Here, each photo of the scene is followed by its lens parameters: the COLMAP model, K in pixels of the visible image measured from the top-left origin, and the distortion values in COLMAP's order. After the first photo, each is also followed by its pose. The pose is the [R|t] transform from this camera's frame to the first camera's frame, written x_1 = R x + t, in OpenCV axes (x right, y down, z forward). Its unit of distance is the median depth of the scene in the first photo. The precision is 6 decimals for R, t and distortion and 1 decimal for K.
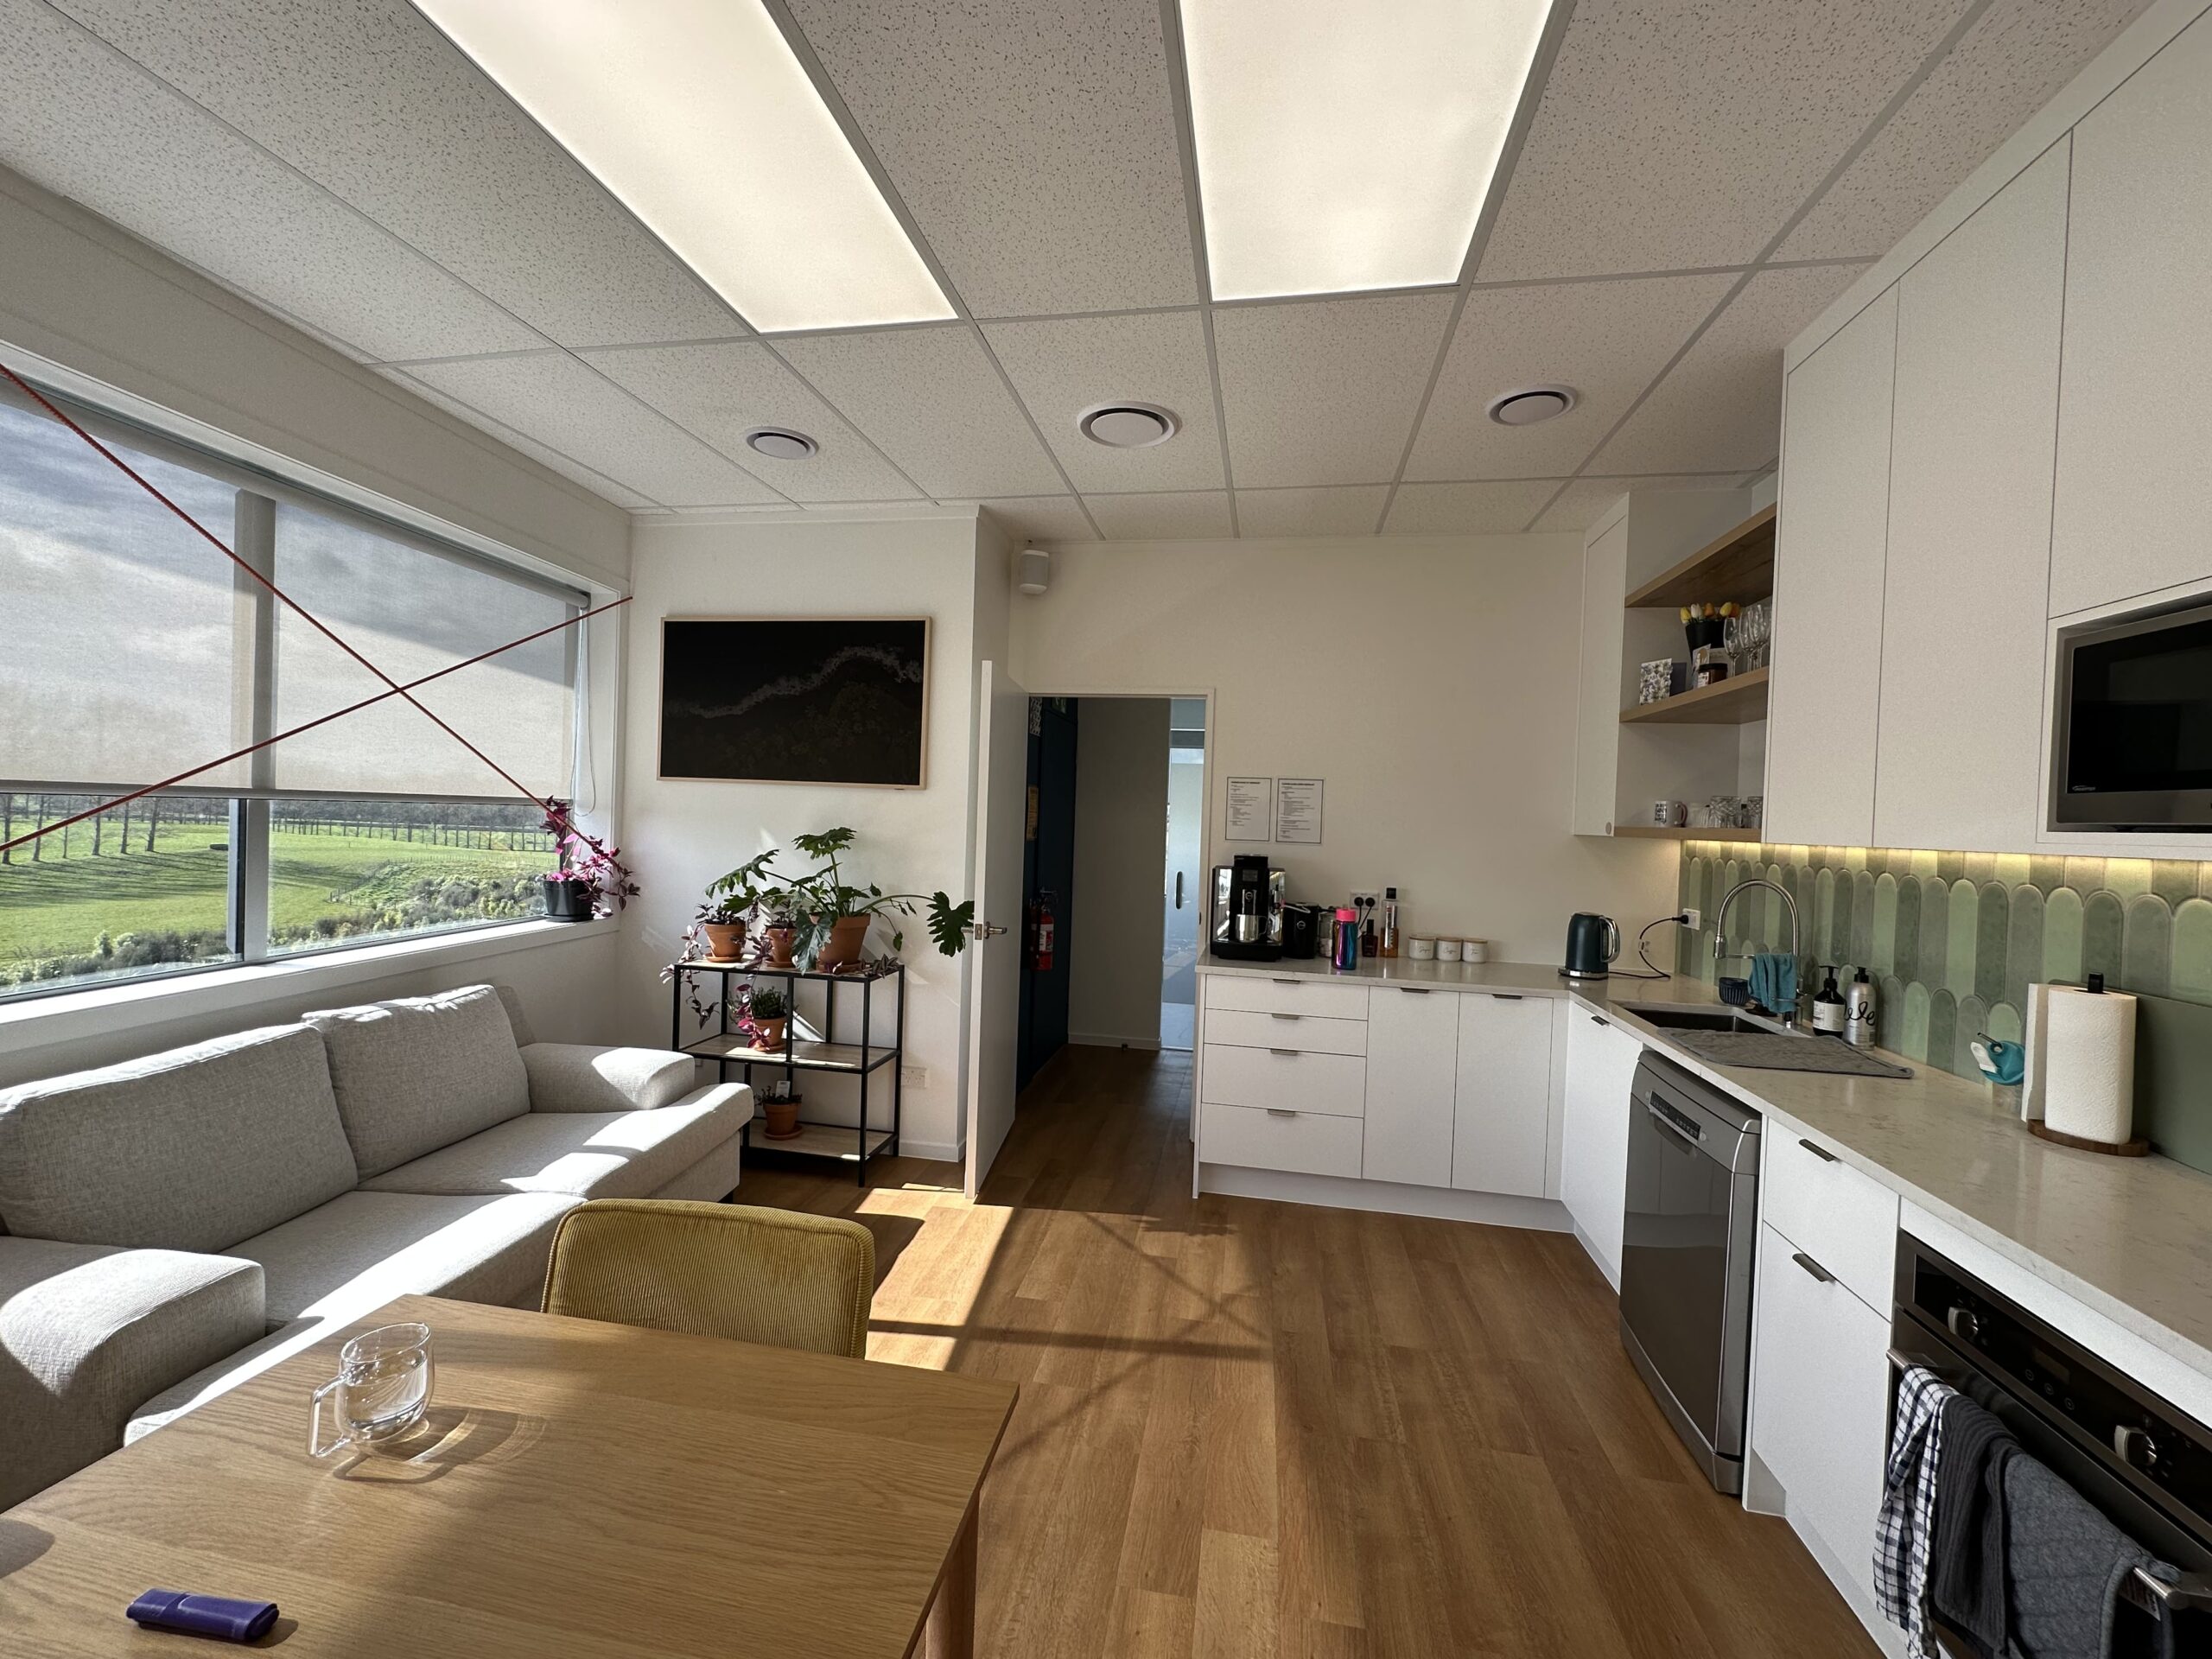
lens RADIAL K [[877.6, 0, 1106.0], [0, 877.6, 829.5], [0, 0, 1]] dist [-0.003503, 0.000679]
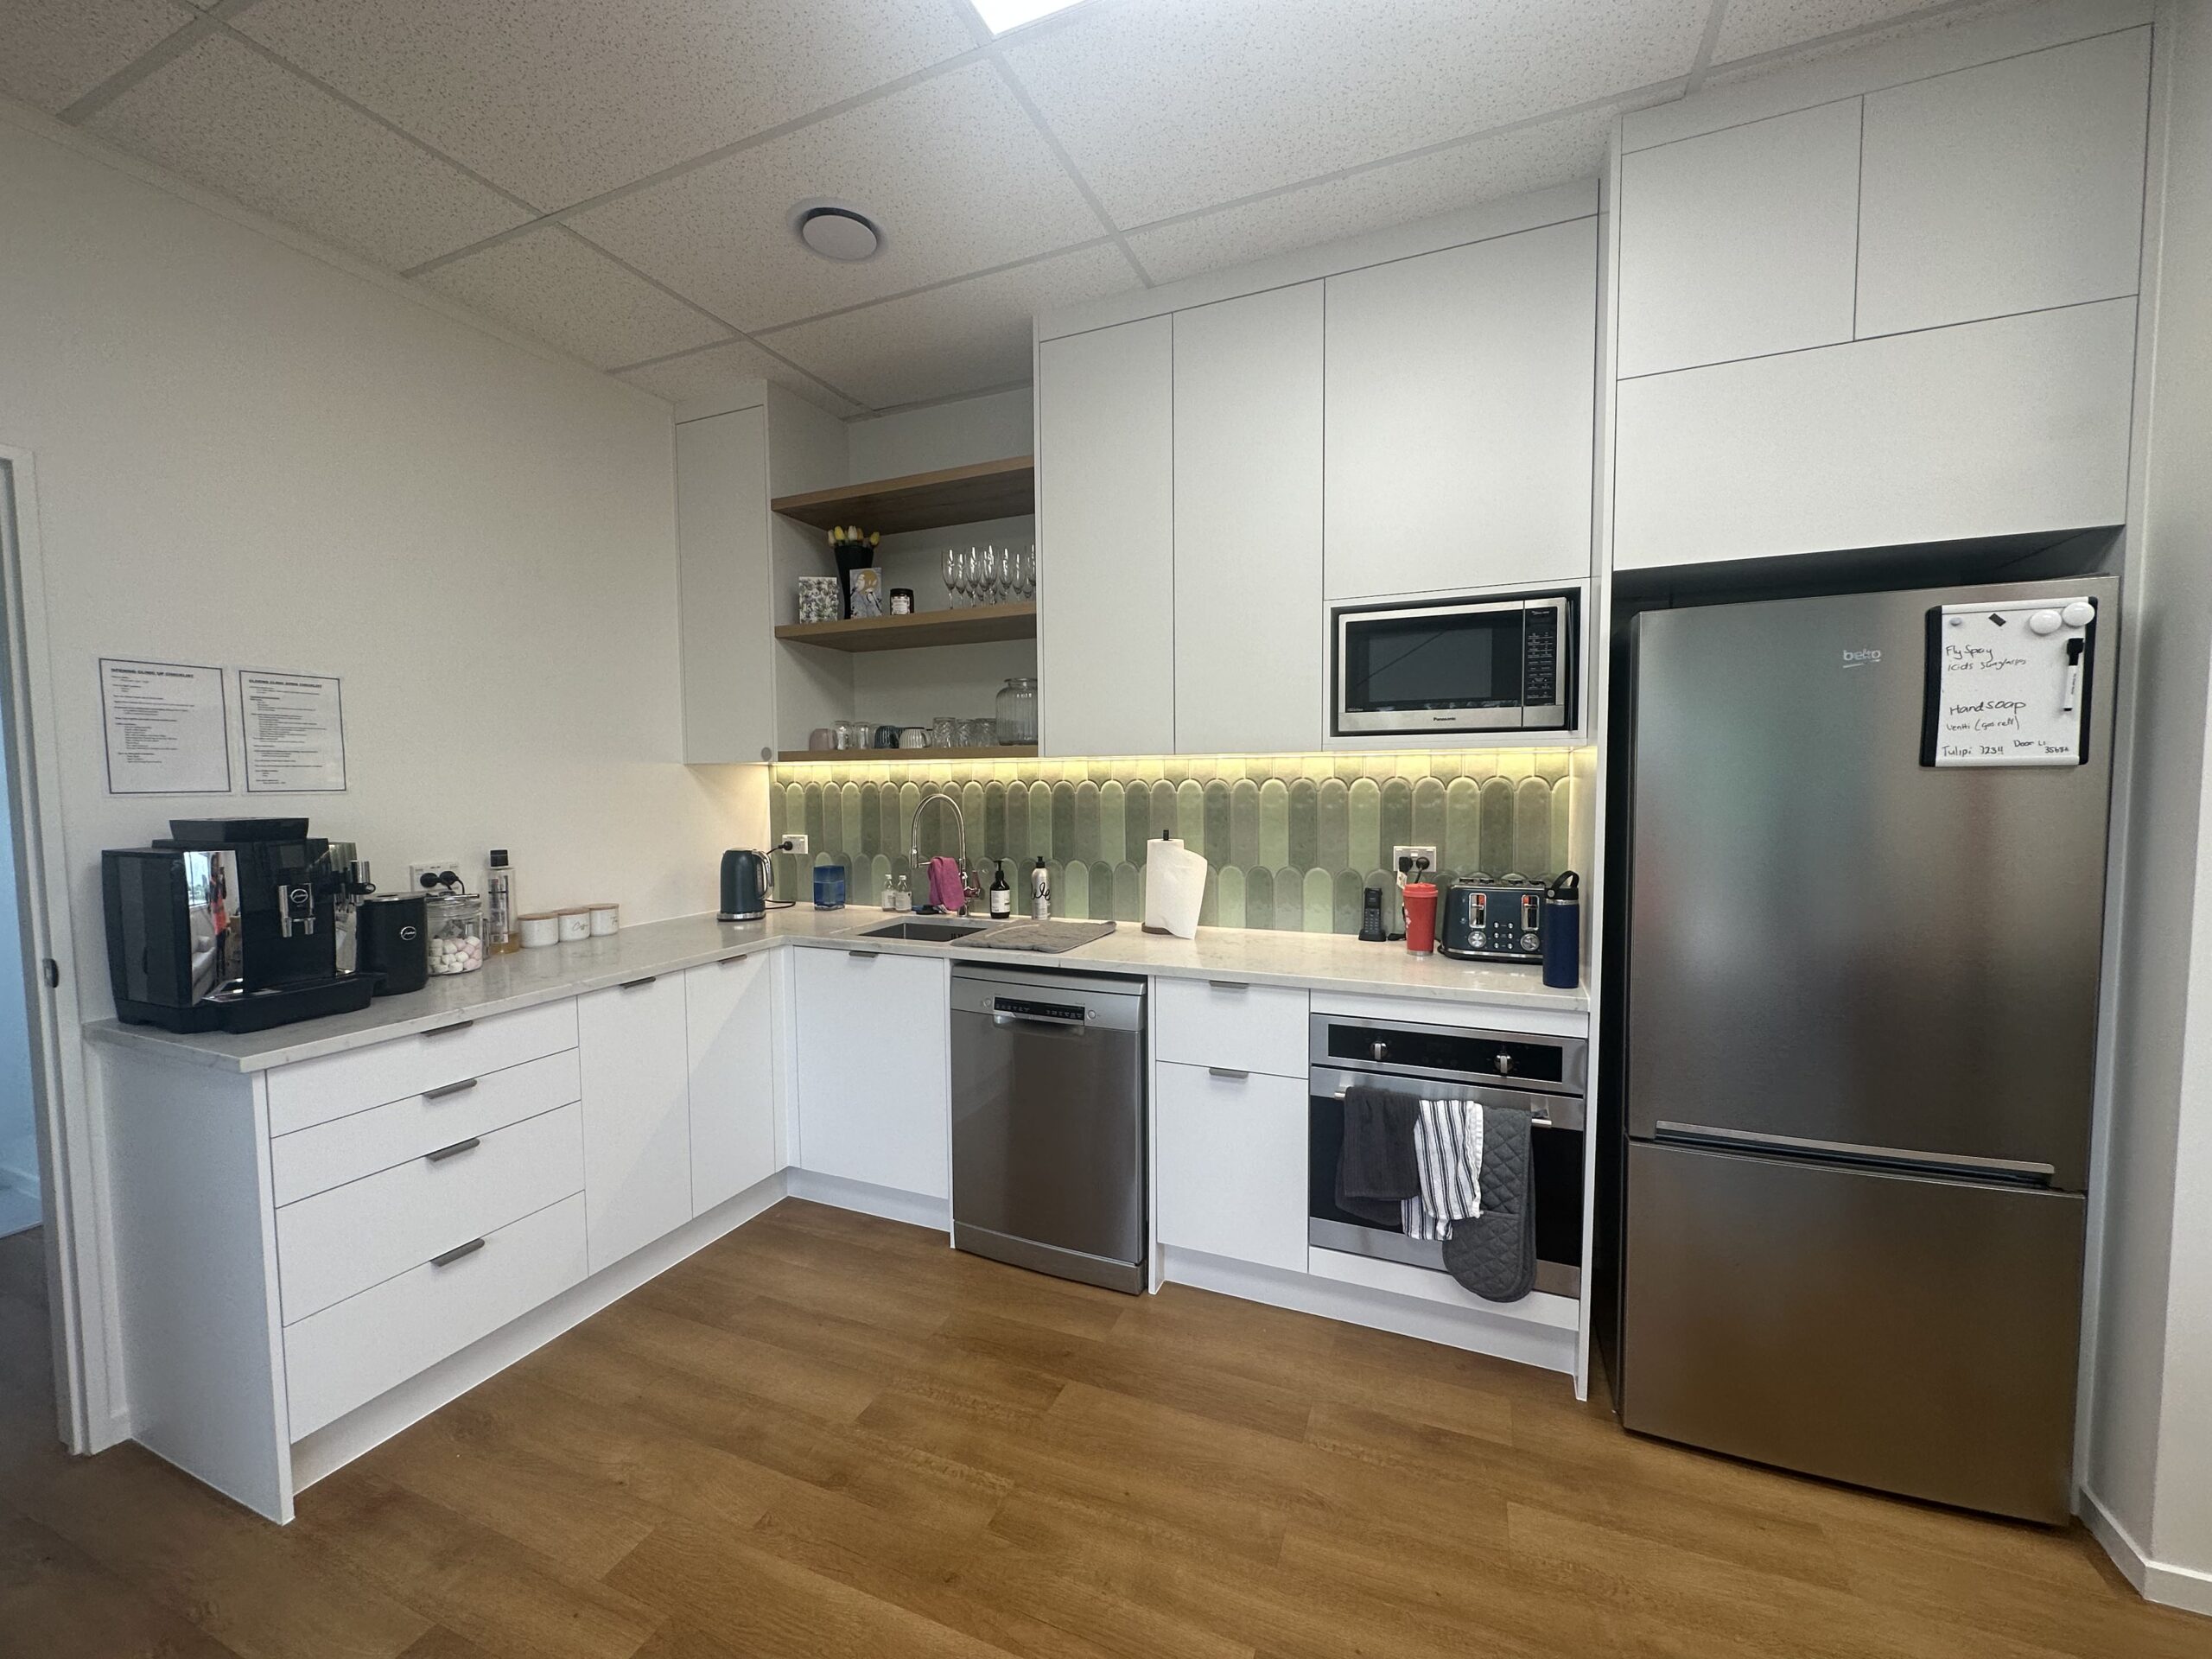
lens RADIAL K [[877.6, 0, 1106.0], [0, 877.6, 829.5], [0, 0, 1]] dist [-0.003503, 0.000679]
pose [[0.212967, -0.093382, 0.972587, -0.276904], [0.031922, 0.995556, 0.088598, 0.008189], [-0.976538, 0.012178, 0.215001, 0.516046]]
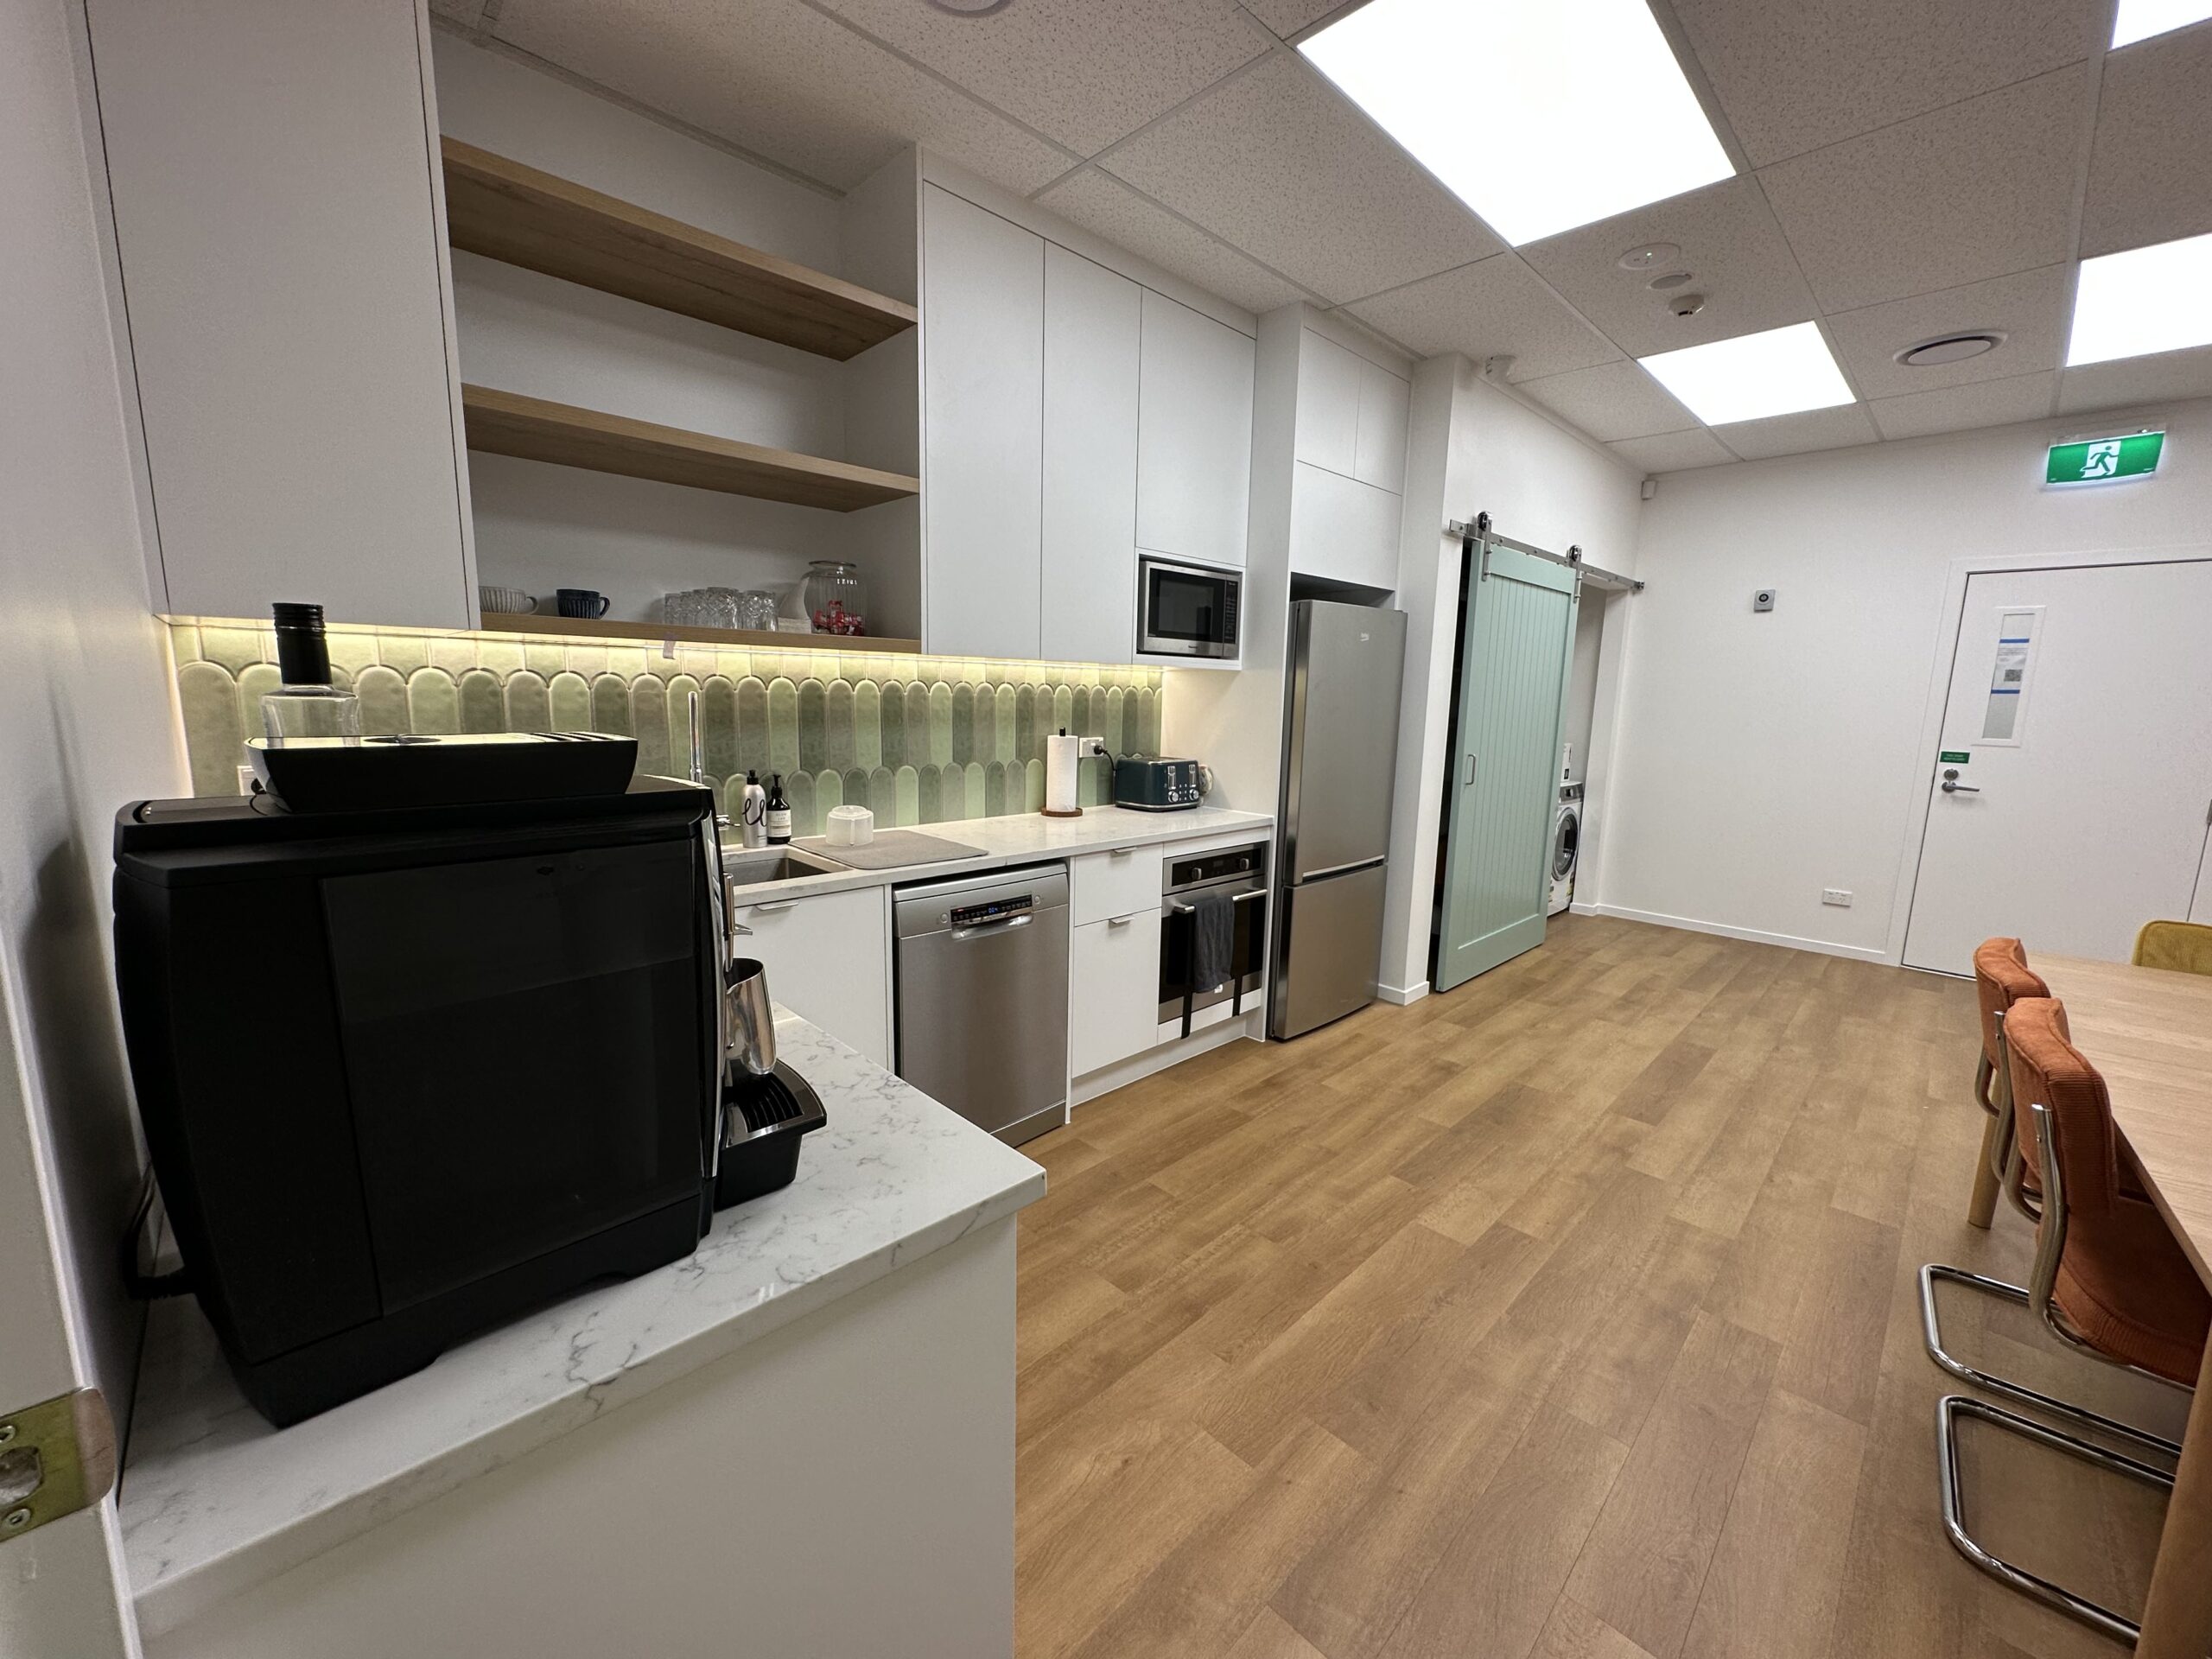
lens RADIAL K [[877.6, 0, 1106.0], [0, 877.6, 829.5], [0, 0, 1]] dist [-0.003503, 0.000679]
pose [[-0.814855, -0.148843, 0.560230, -0.046691], [-0.045312, 0.979870, 0.194428, 0.004264], [-0.577891, 0.133046, -0.805196, 1.359296]]
